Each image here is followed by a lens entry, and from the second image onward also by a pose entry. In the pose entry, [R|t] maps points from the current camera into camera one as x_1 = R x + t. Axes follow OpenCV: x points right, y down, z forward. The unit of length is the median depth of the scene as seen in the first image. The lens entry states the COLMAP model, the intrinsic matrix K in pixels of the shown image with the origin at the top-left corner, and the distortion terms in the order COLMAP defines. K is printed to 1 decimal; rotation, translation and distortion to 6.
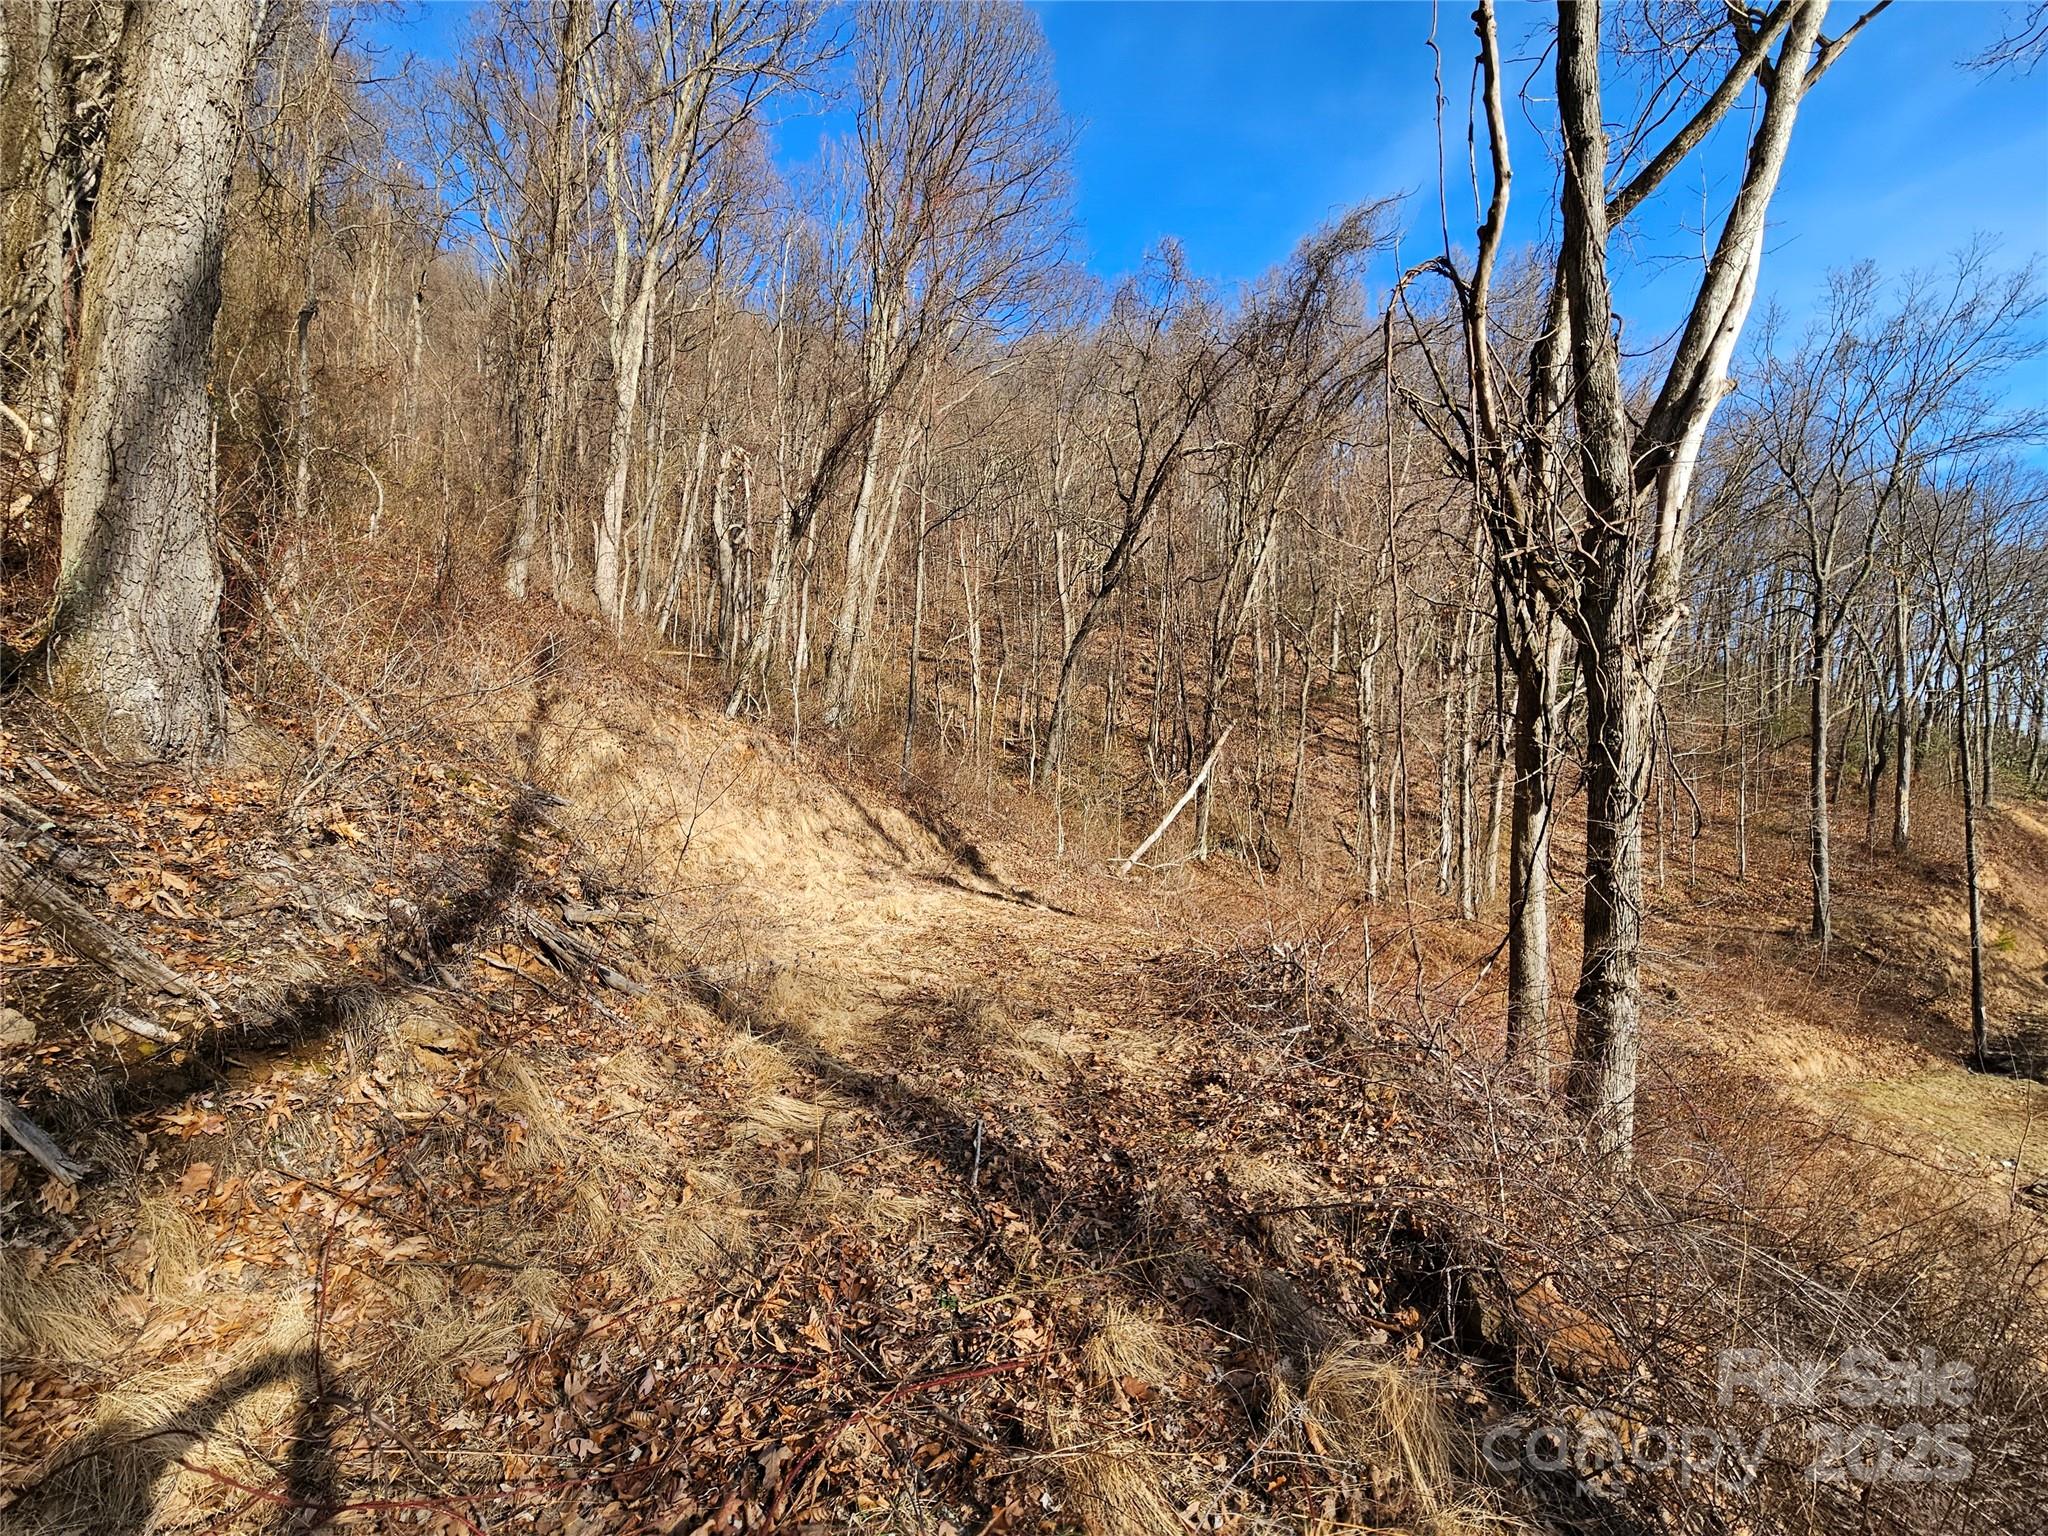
lens RADIAL K [[840.1, 0, 1019.7], [0, 840.1, 779.0], [0, 0, 1]] dist [0.000497, -0.000485]
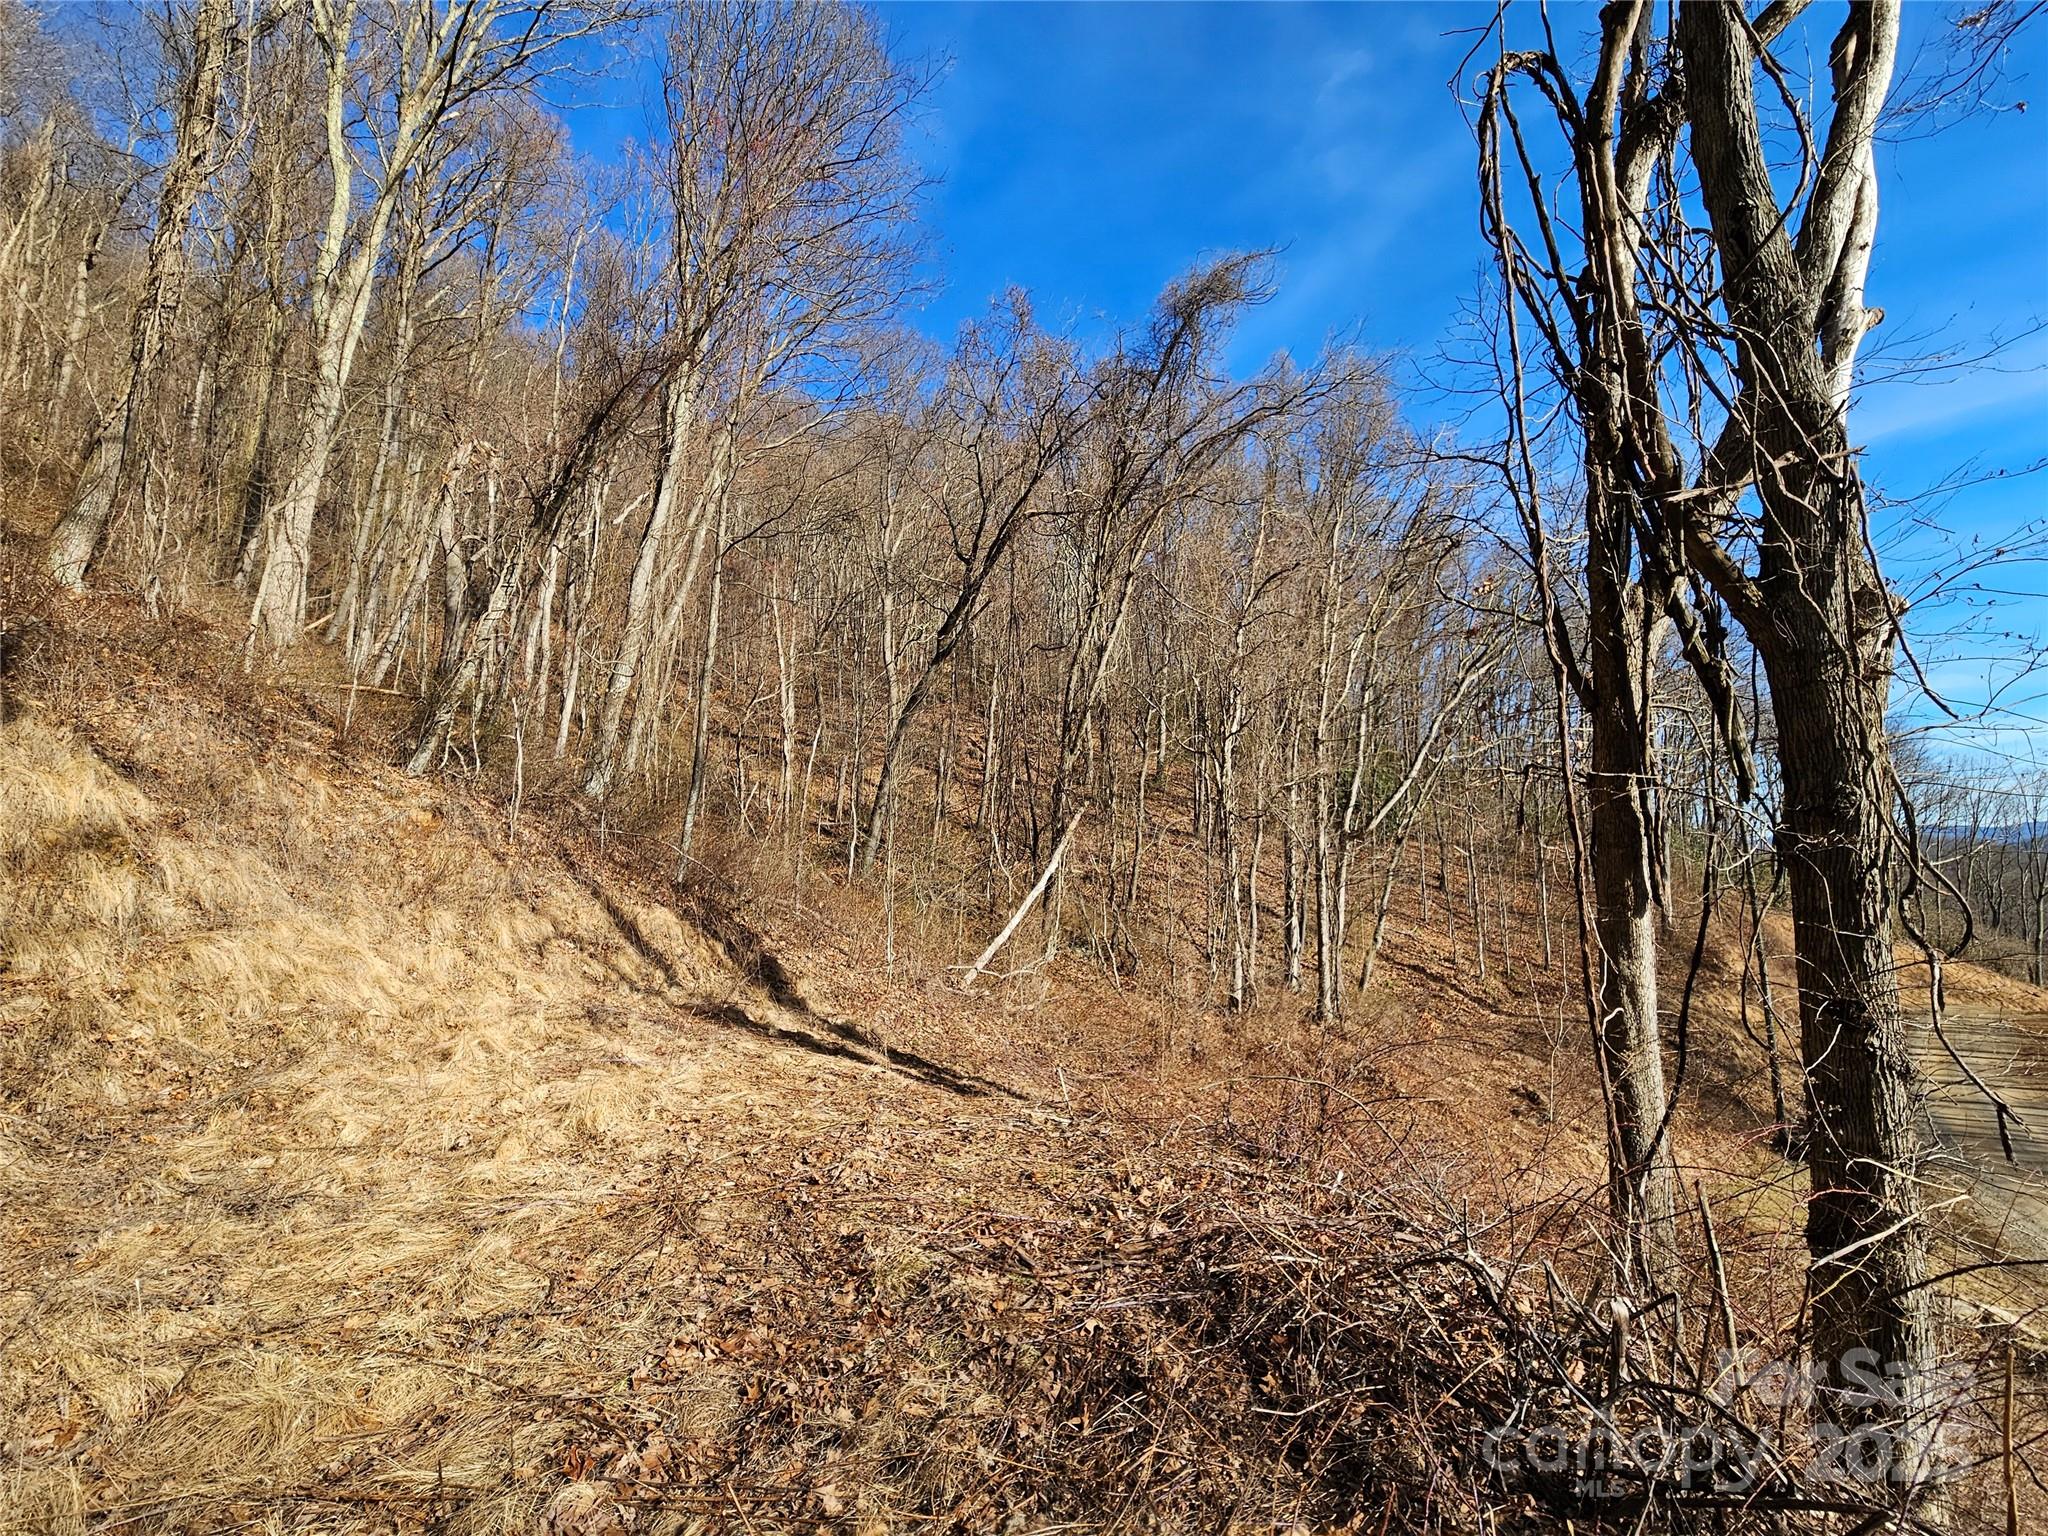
lens RADIAL K [[830.2, 0, 1021.0], [0, 830.2, 779.5], [0, 0, 1]] dist [-0.001490, 0.000142]
pose [[0.975428, 0.027790, 0.218559, -0.012540], [-0.003877, 0.994024, -0.109089, 0.006892], [-0.220285, 0.105561, 0.969707, 0.414202]]
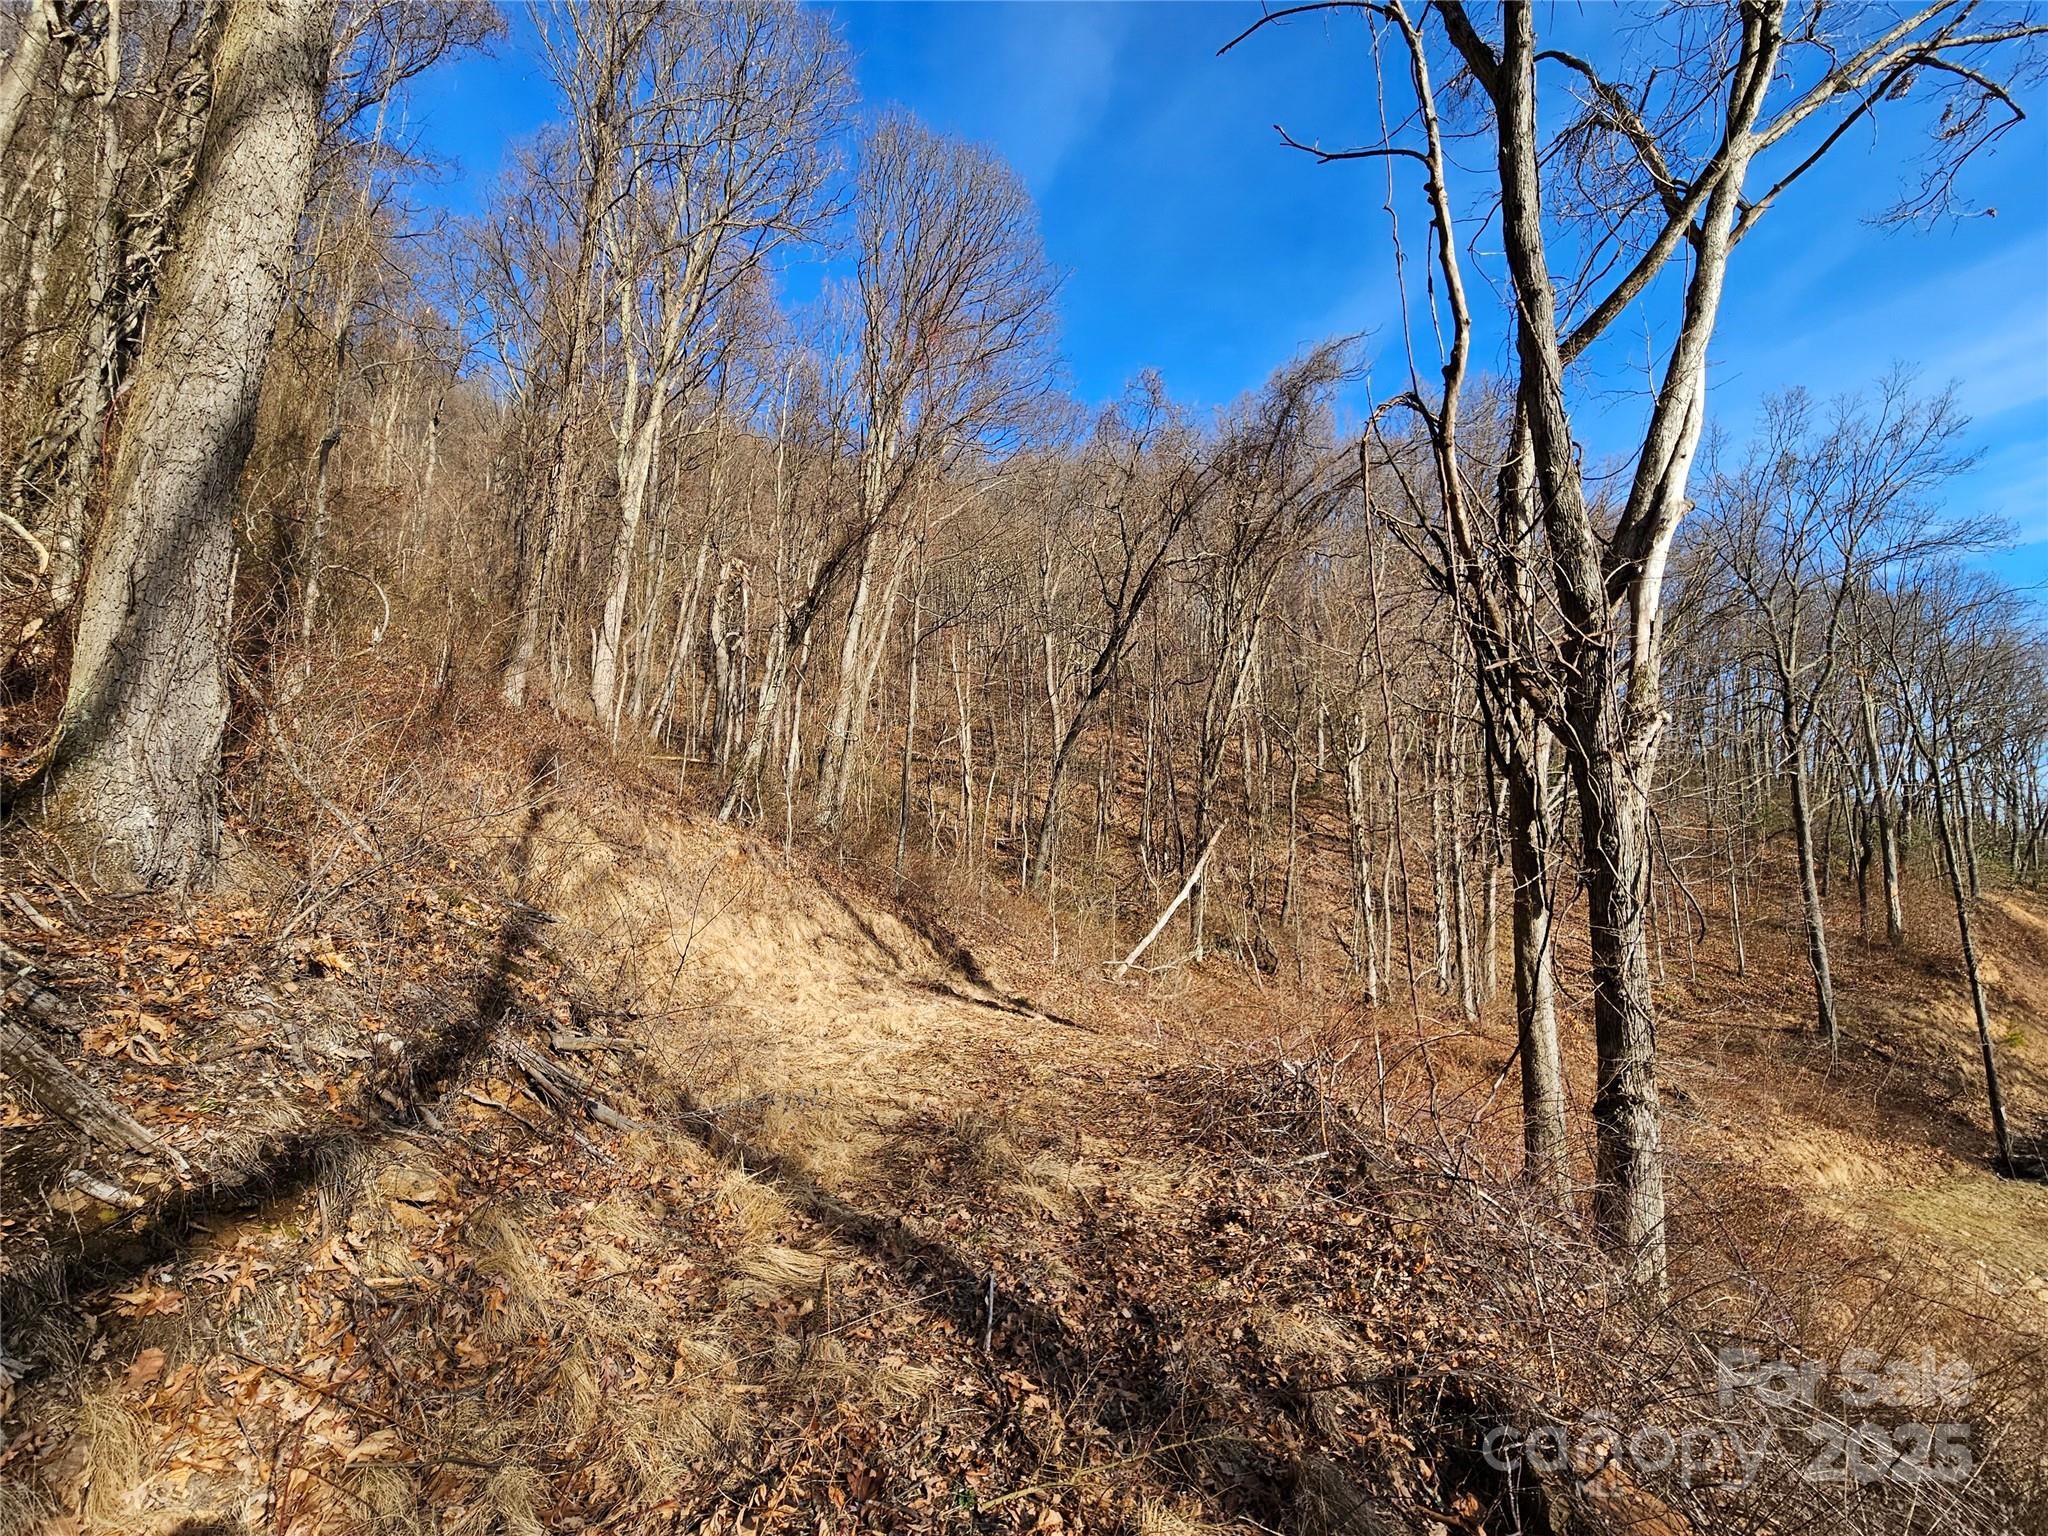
lens RADIAL K [[839.9, 0, 1019.1], [0, 839.9, 780.5], [0, 0, 1]] dist [-0.000076, 0.000427]
pose [[0.999900, -0.007433, 0.012046, -0.008078], [0.008750, 0.993527, -0.113261, -0.011963], [-0.011126, 0.113355, 0.993492, 0.001042]]
